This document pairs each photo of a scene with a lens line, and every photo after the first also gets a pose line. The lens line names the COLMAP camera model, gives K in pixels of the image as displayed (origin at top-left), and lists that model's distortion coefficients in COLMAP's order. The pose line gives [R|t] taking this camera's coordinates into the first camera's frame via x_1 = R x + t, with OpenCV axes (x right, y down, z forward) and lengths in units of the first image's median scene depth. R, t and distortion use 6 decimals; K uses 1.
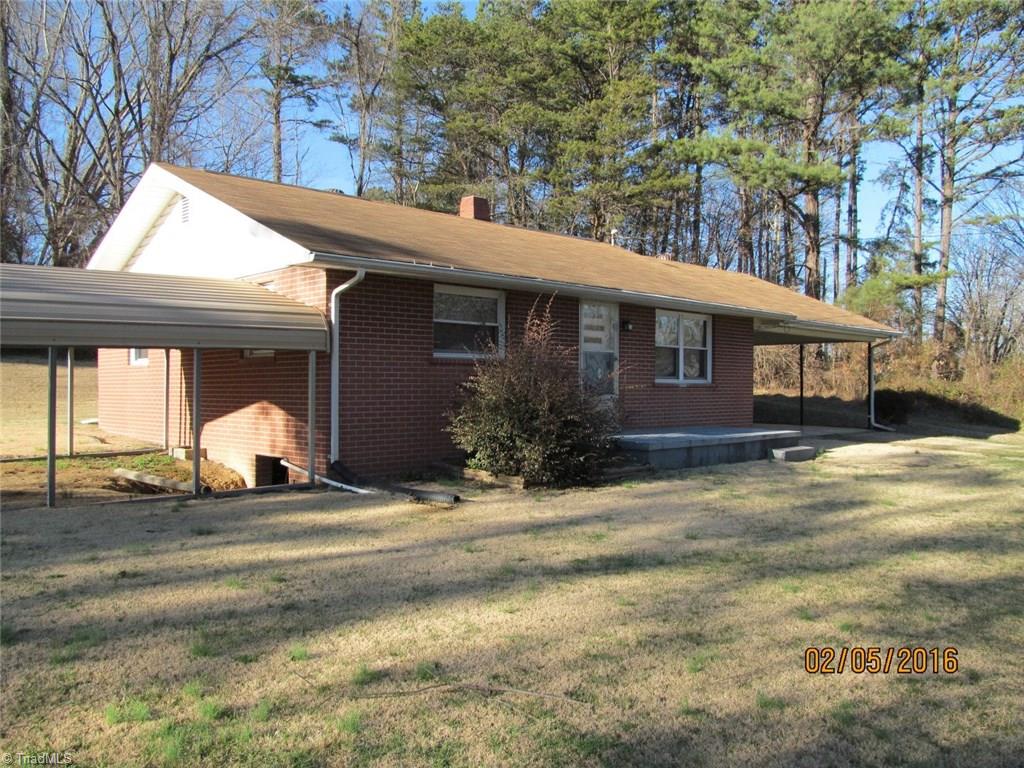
lens RADIAL K [[868.3, 0, 511.7], [0, 868.3, 387.0], [0, 0, 1]] dist [-0.053544, 0.032999]
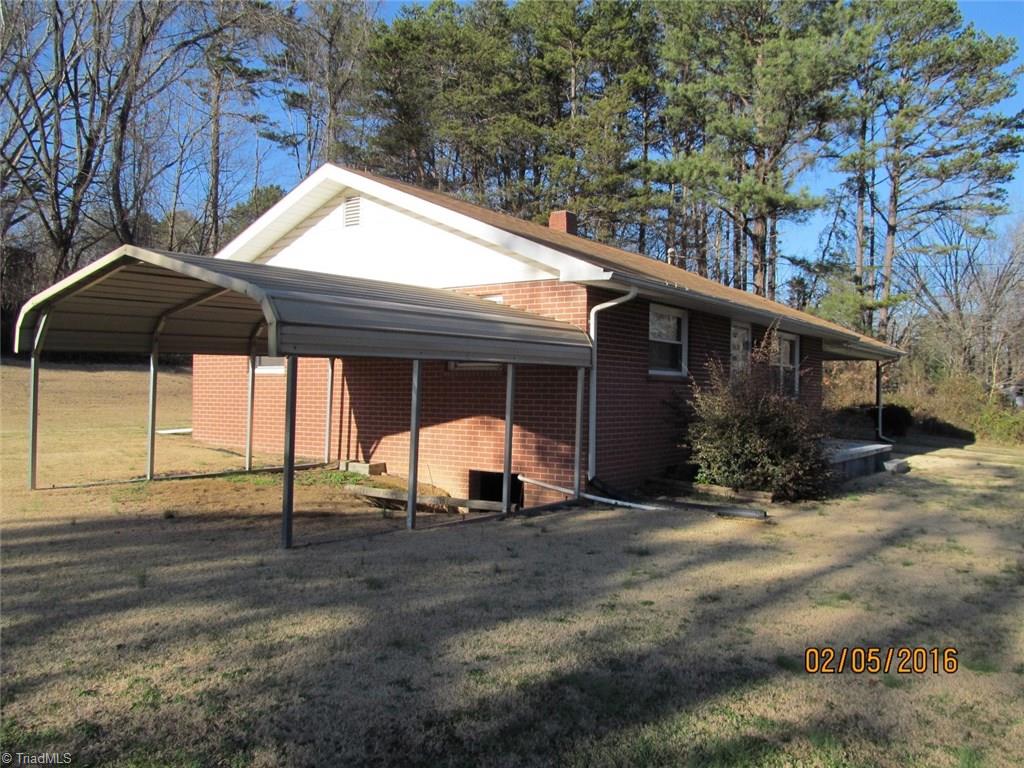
lens RADIAL K [[868.3, 0, 510.9], [0, 868.3, 383.1], [0, 0, 1]] dist [-0.053544, 0.032999]
pose [[0.986058, 0.015496, 0.165681, -0.217160], [-0.013787, 0.999839, -0.011459, -0.004970], [-0.165832, 0.009015, 0.986113, 0.011212]]
